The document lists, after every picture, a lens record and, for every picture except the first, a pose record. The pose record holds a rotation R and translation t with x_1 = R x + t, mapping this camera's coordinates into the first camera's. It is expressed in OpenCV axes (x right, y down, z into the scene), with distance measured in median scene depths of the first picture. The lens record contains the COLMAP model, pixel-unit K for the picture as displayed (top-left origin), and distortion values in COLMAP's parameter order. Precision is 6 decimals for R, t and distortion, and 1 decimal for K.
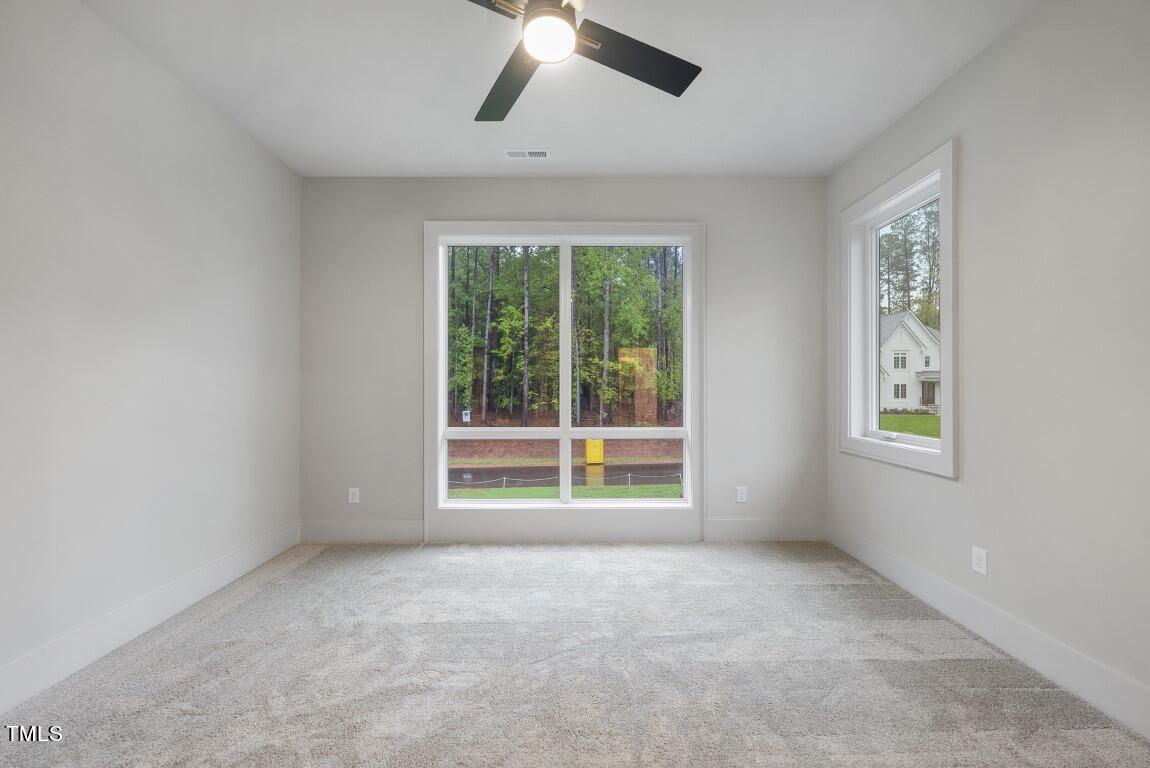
lens RADIAL K [[458.9, 0, 585.6], [0, 458.9, 387.2], [0, 0, 1]] dist [0.000329, -0.000335]
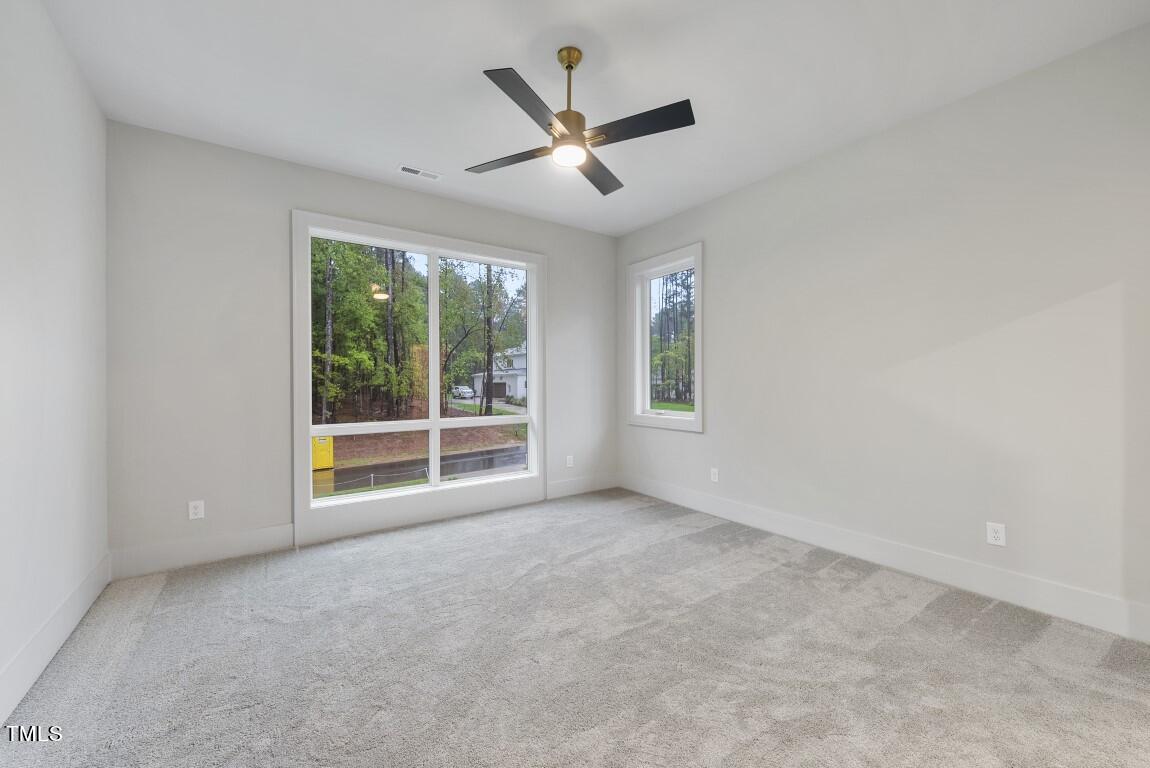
lens RADIAL K [[458.9, 0, 585.6], [0, 458.9, 387.2], [0, 0, 1]] dist [0.000329, -0.000335]
pose [[0.812403, -0.010922, 0.582994, -0.434335], [0.005491, 0.999924, 0.011080, 0.000150], [-0.583070, -0.005800, 0.812401, -0.132153]]
